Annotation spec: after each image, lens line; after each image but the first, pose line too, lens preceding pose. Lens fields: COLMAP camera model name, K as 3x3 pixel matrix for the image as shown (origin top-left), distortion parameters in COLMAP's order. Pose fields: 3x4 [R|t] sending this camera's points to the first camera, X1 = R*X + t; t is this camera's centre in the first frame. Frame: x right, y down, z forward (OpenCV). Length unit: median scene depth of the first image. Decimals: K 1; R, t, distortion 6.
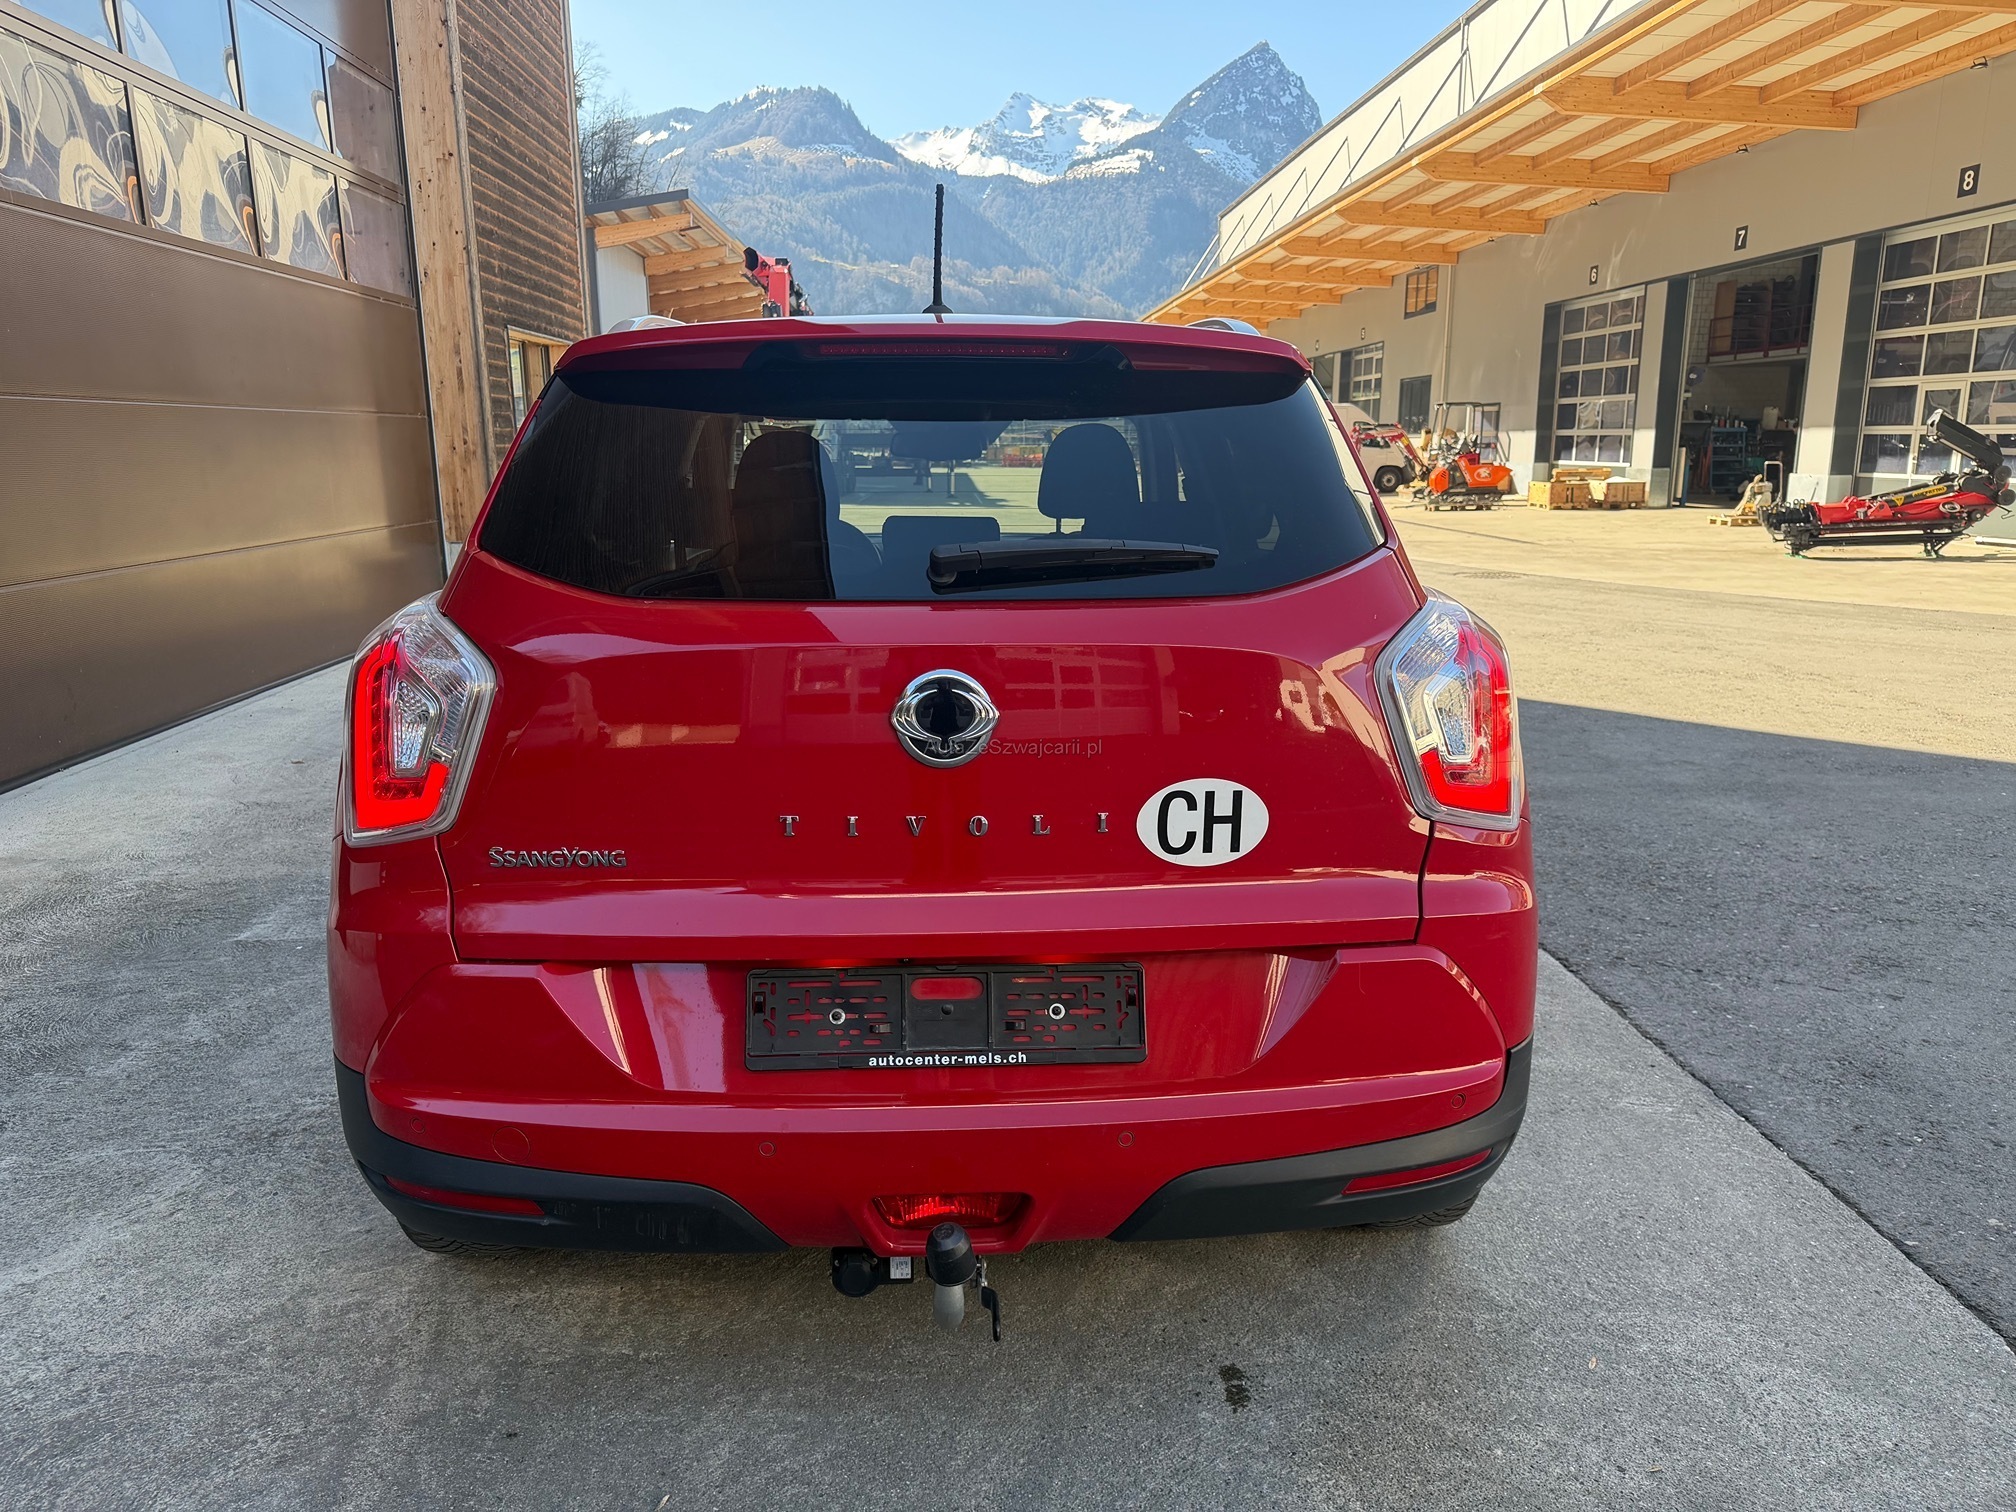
lens RADIAL K [[1415.1, 0, 996.3], [0, 1415.1, 764.6], [0, 0, 1]] dist [0.001590, -0.008051]
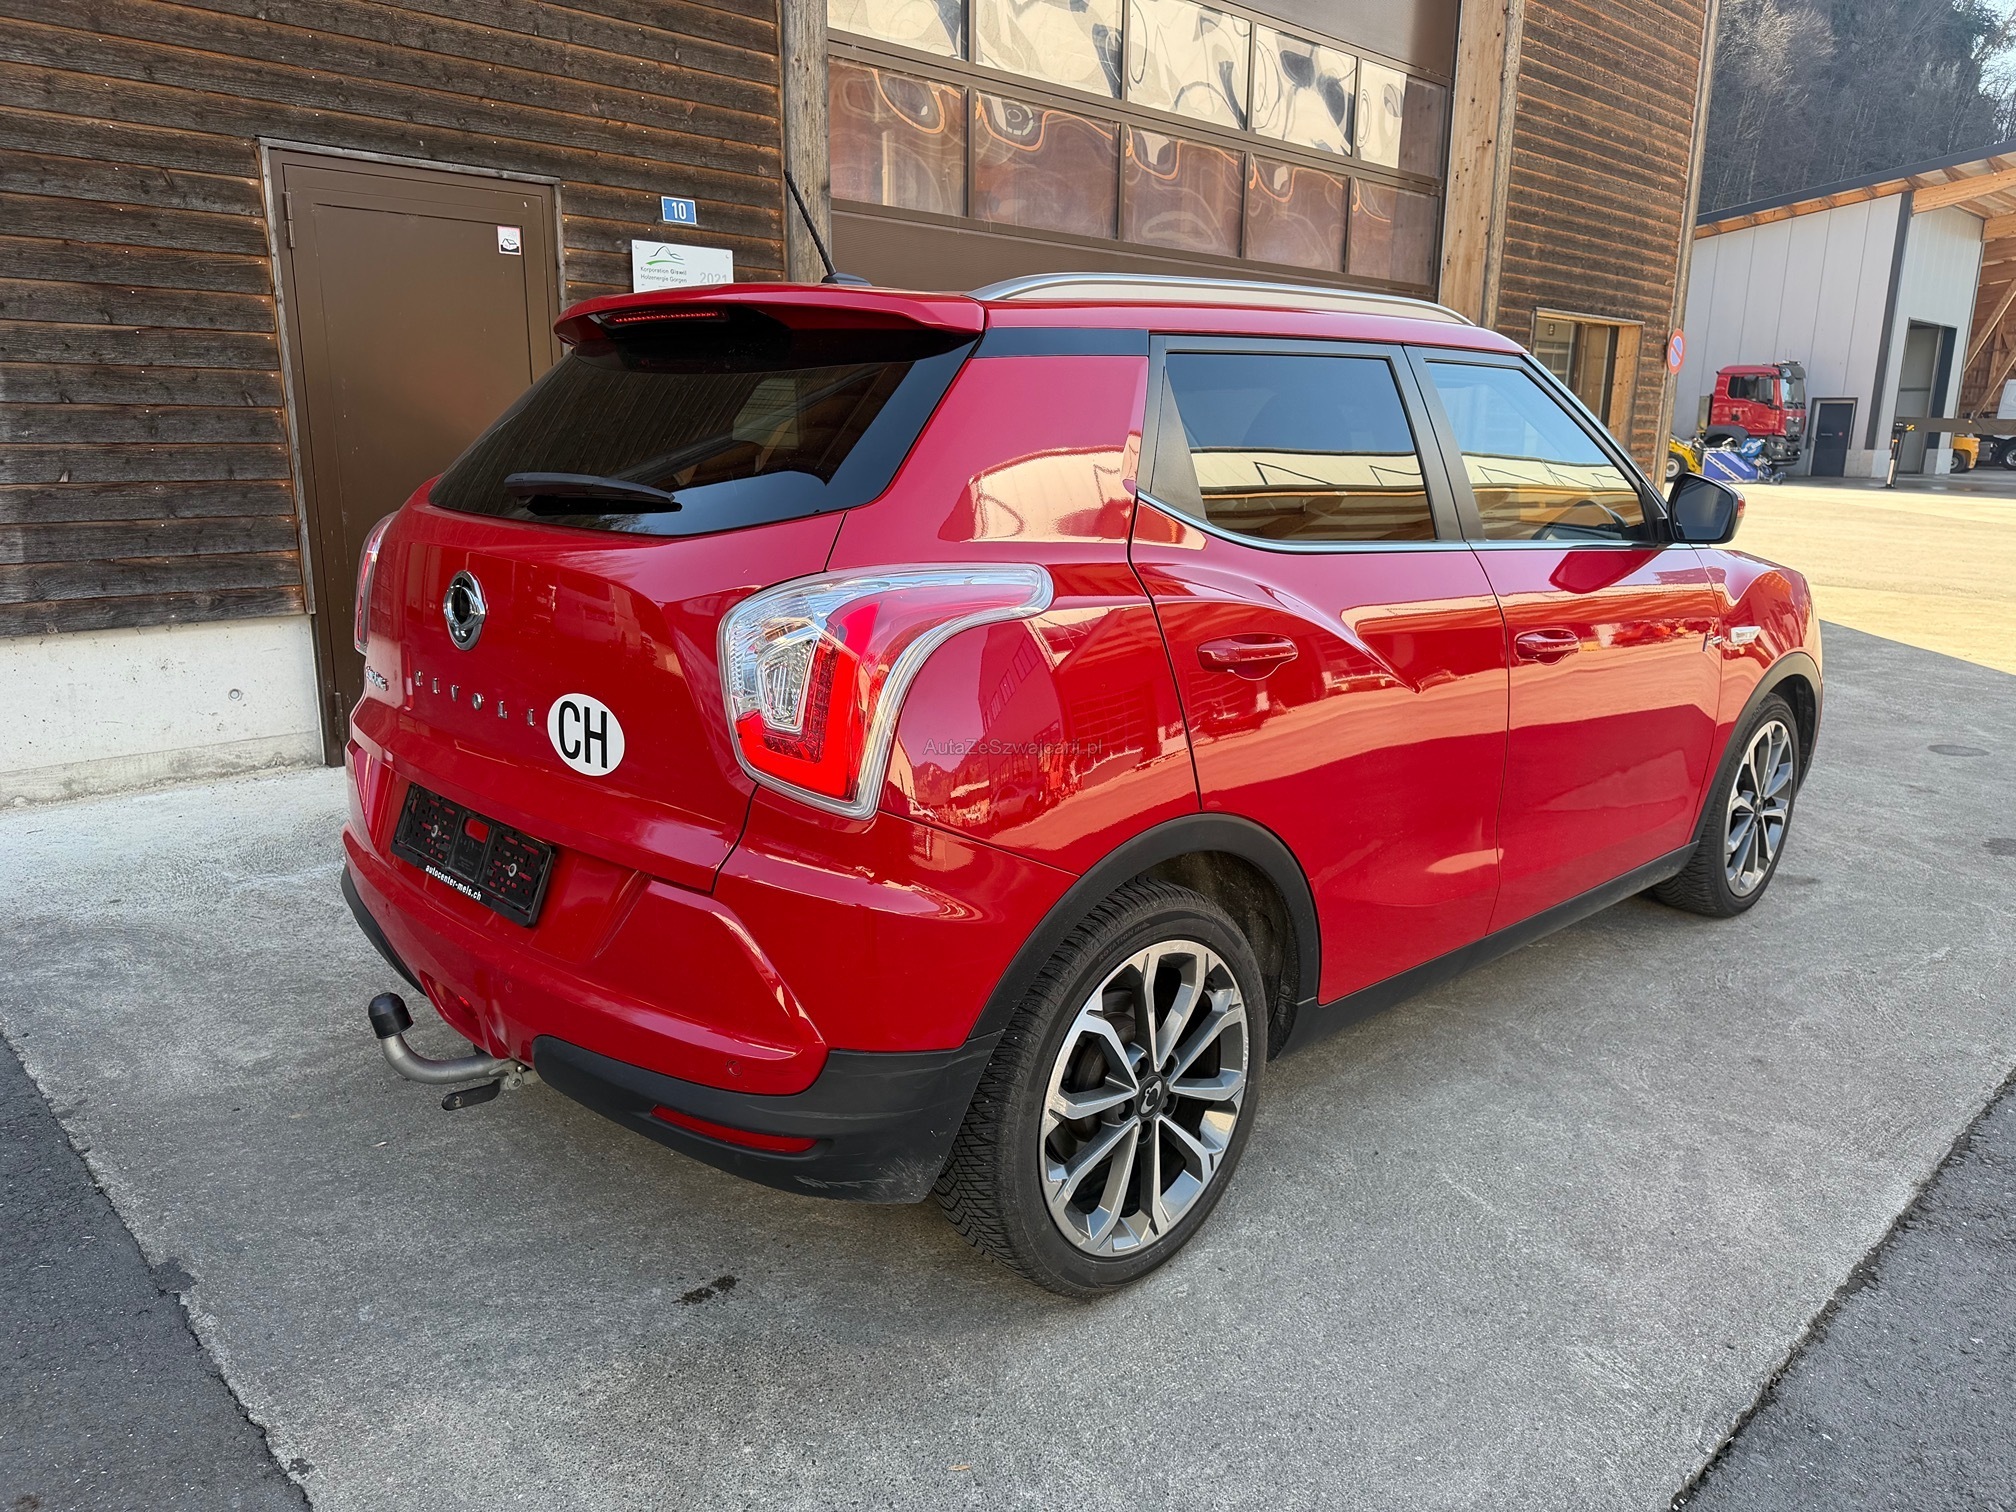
lens RADIAL K [[1404.8, 0, 1007.7], [0, 1404.8, 766.4], [0, 0, 1]] dist [0.004003, -0.016203]
pose [[0.662306, 0.191277, -0.724406, 0.609447], [-0.183399, 0.978838, 0.090781, -0.050039], [0.726441, 0.072731, 0.683370, 0.250561]]
